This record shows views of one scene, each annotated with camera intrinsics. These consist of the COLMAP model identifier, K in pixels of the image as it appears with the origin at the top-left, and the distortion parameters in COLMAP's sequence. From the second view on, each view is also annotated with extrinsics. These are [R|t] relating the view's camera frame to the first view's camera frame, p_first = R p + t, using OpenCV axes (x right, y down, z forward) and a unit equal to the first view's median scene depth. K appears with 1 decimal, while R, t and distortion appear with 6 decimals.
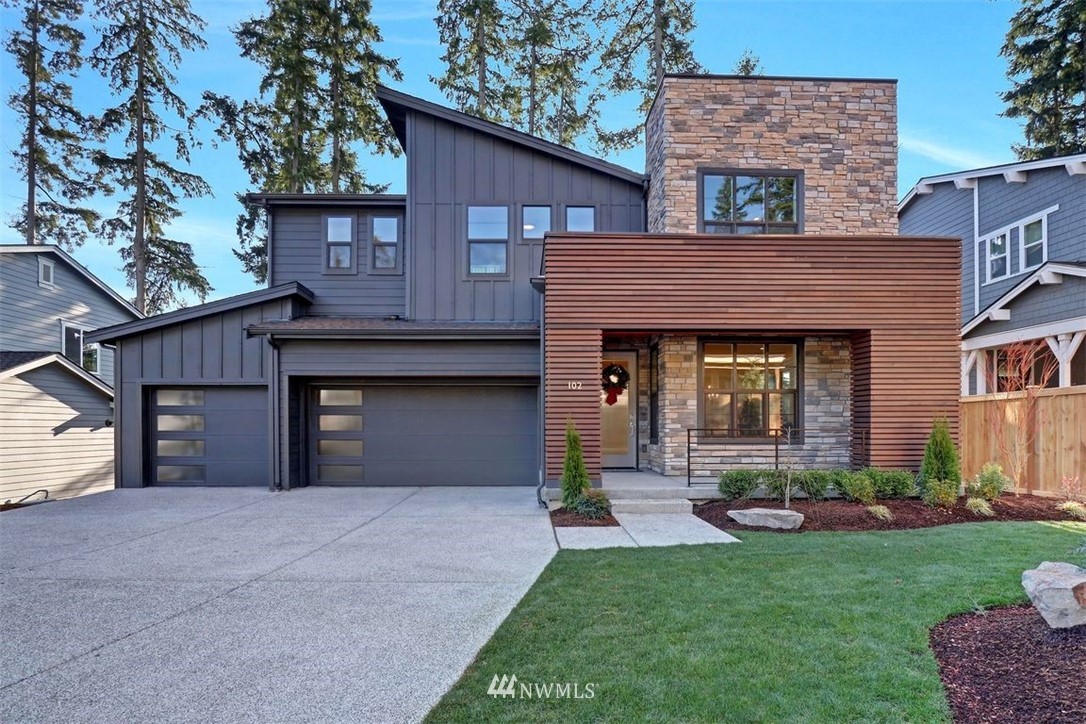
lens RADIAL K [[549.2, 0, 544.2], [0, 549.2, 429.7], [0, 0, 1]] dist [-0.005377, -0.000302]
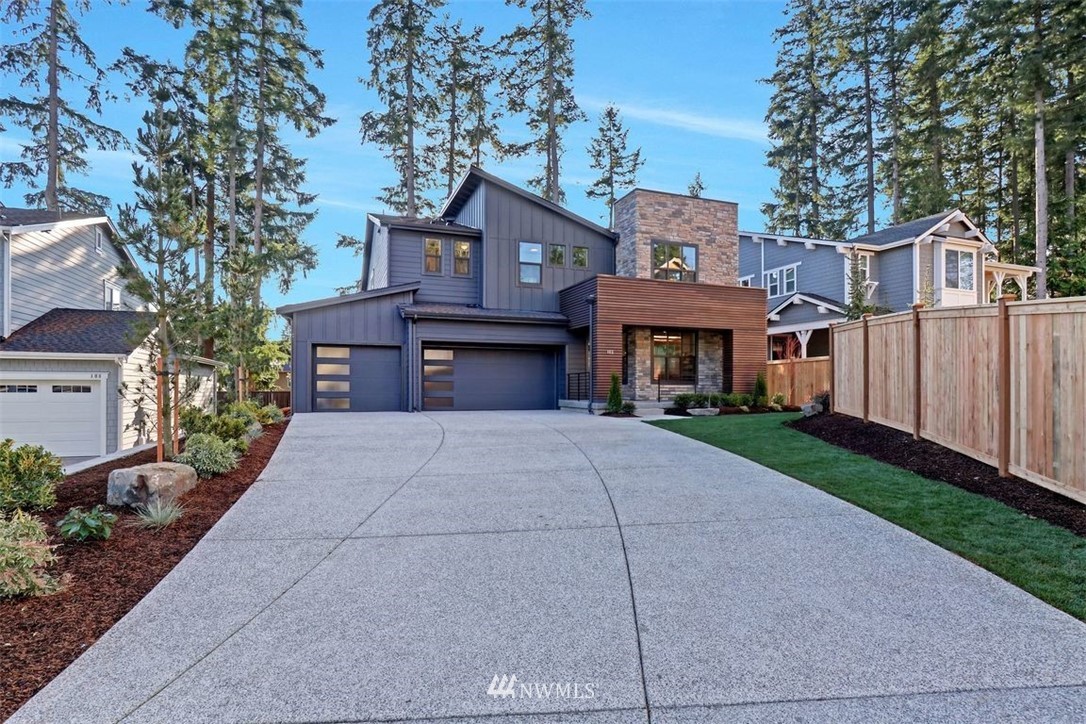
lens RADIAL K [[556.1, 0, 542.4], [0, 556.1, 388.3], [0, 0, 1]] dist [0.000854, 0.000678]
pose [[0.946218, 0.004291, 0.323500, -0.502349], [-0.001704, 0.999964, -0.008278, 0.041947], [-0.323524, 0.007282, 0.946192, -0.504391]]
